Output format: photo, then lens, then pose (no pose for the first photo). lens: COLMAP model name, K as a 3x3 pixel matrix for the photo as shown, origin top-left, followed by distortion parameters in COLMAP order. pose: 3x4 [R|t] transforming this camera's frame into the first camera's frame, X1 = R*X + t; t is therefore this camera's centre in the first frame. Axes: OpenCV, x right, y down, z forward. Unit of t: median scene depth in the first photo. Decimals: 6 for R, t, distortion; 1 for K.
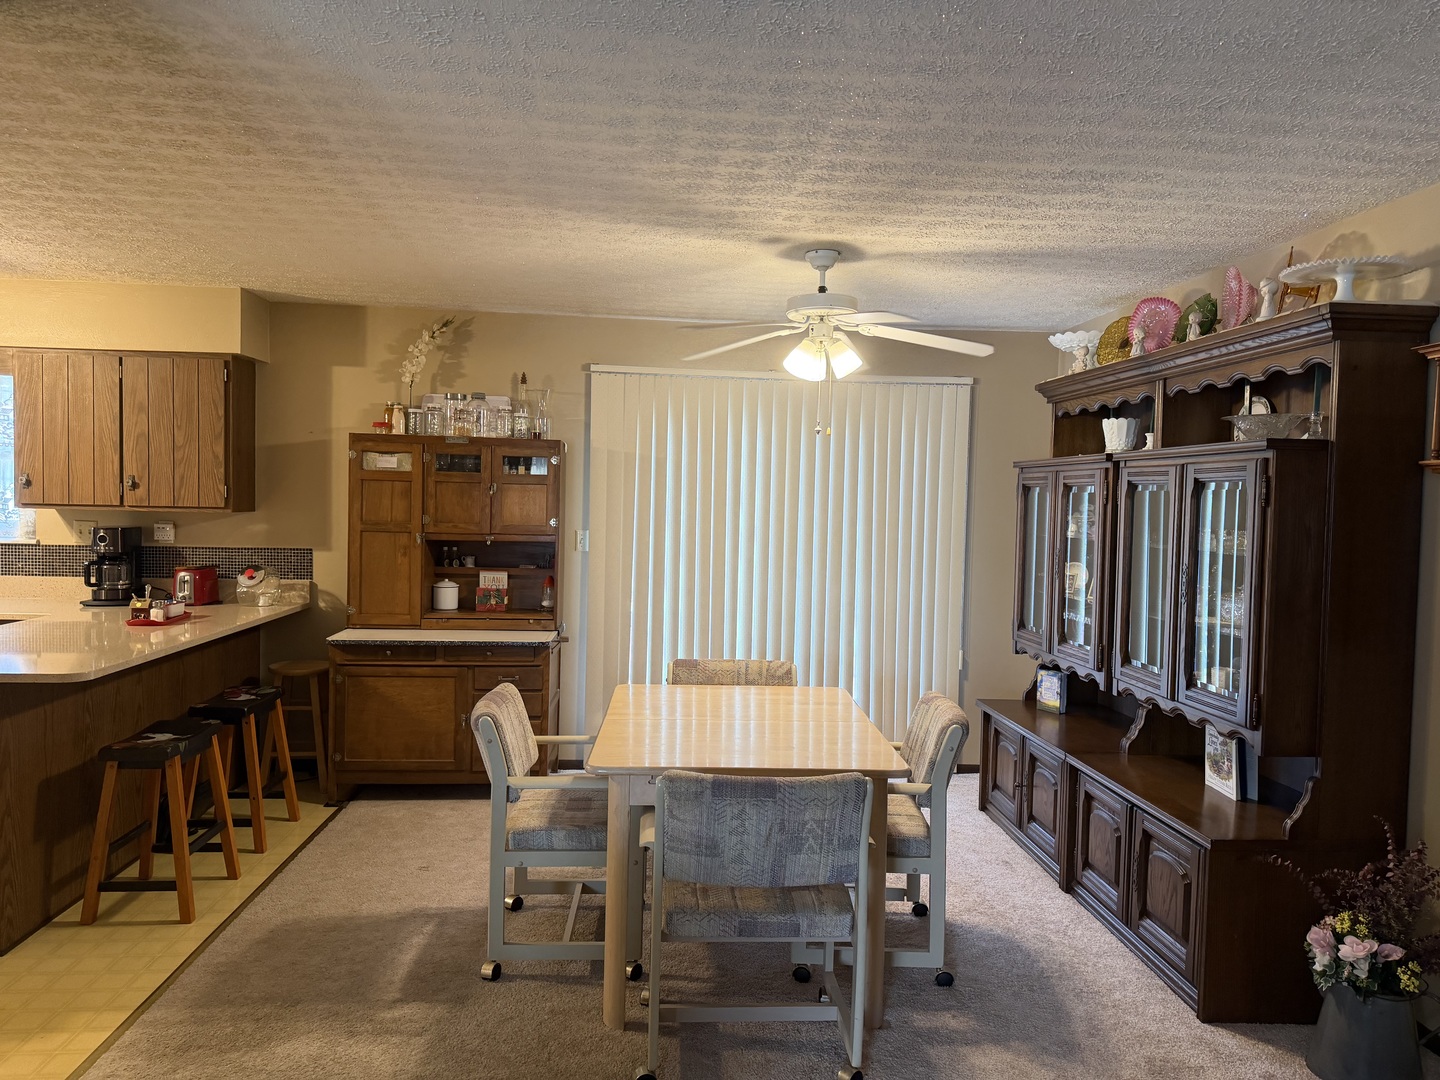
lens RADIAL K [[990.1, 0, 720.0], [0, 990.1, 540.0], [0, 0, 1]] dist [0.009398, -0.022783]
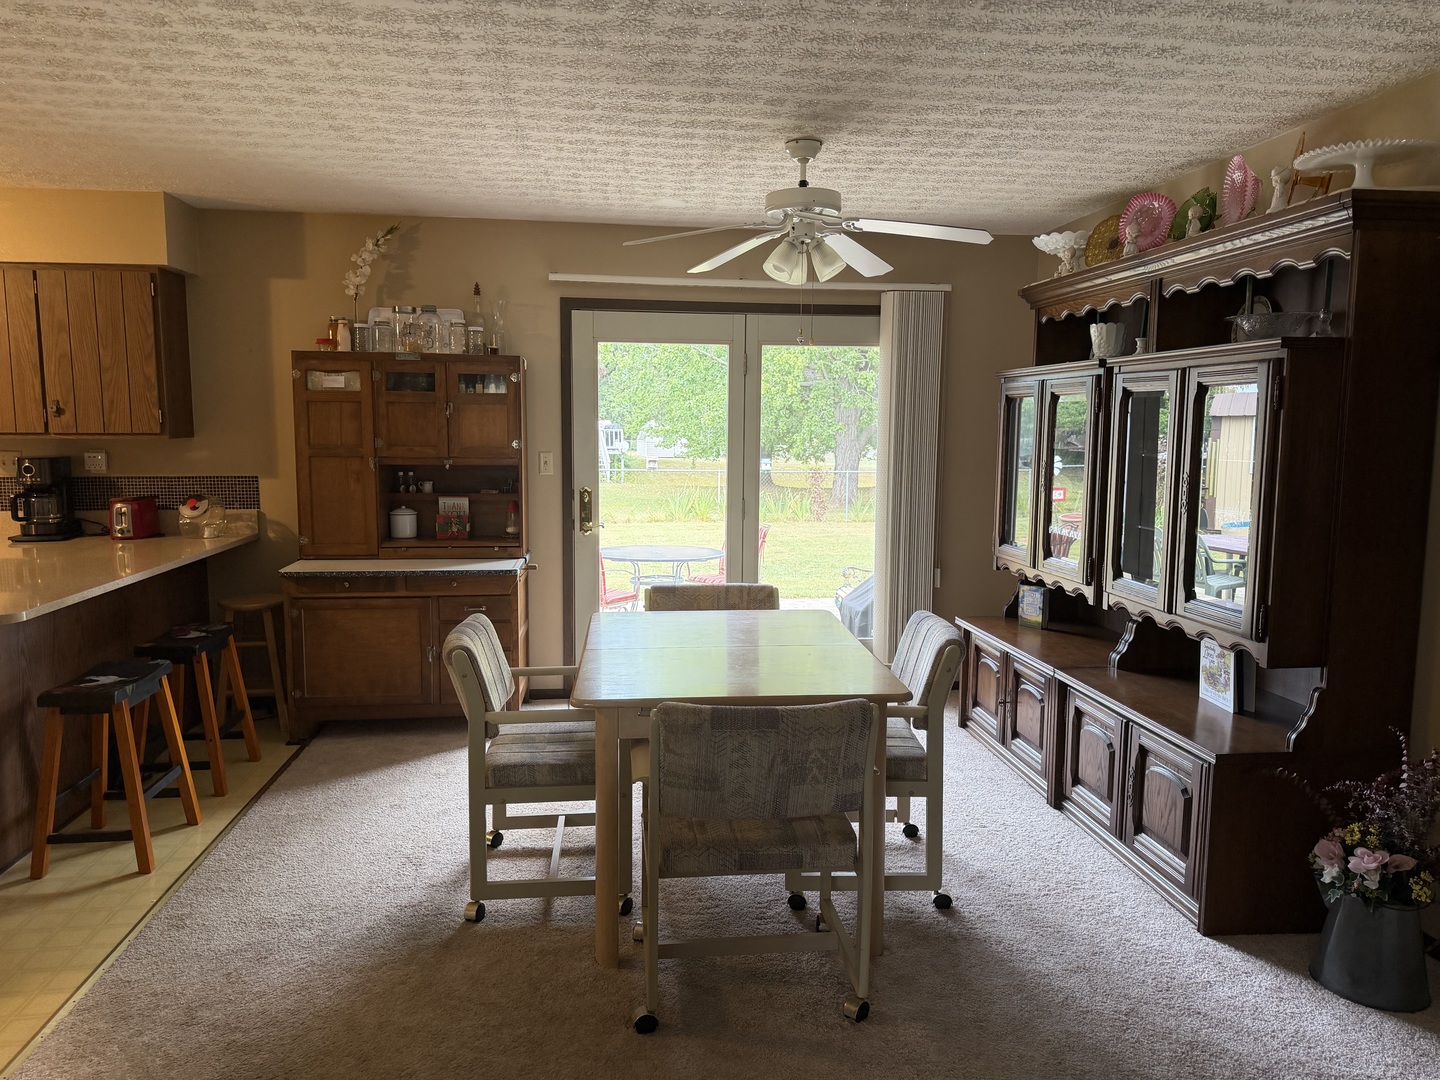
lens RADIAL K [[998.7, 0, 720.0], [0, 998.7, 540.0], [0, 0, 1]] dist [-0.005251, -0.003712]
pose [[0.998788, -0.022102, 0.043977, -0.022465], [0.018607, 0.996751, 0.078361, 0.004625], [-0.045566, -0.077448, 0.995955, 0.044902]]
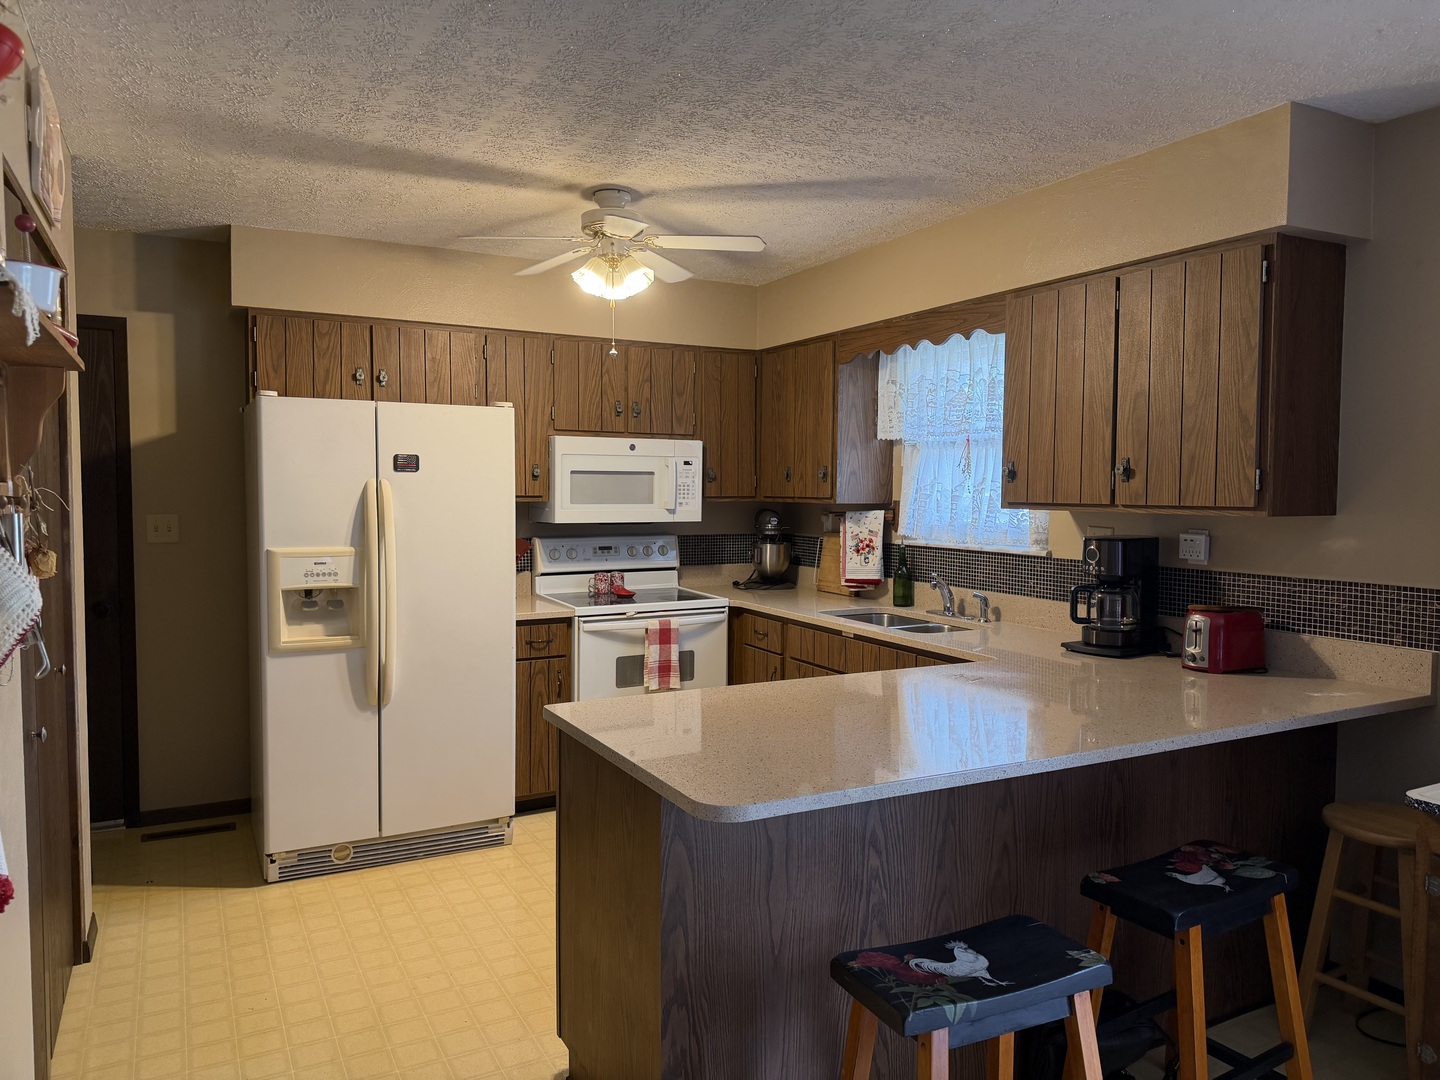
lens RADIAL K [[1017.6, 0, 720.0], [0, 1017.6, 540.0], [0, 0, 1]] dist [0.096492, -0.111699]
pose [[0.394660, 0.028095, -0.918398, -0.100837], [-0.031530, 0.999358, 0.017023, -0.019330], [0.918286, 0.022239, 0.395292, 0.631883]]
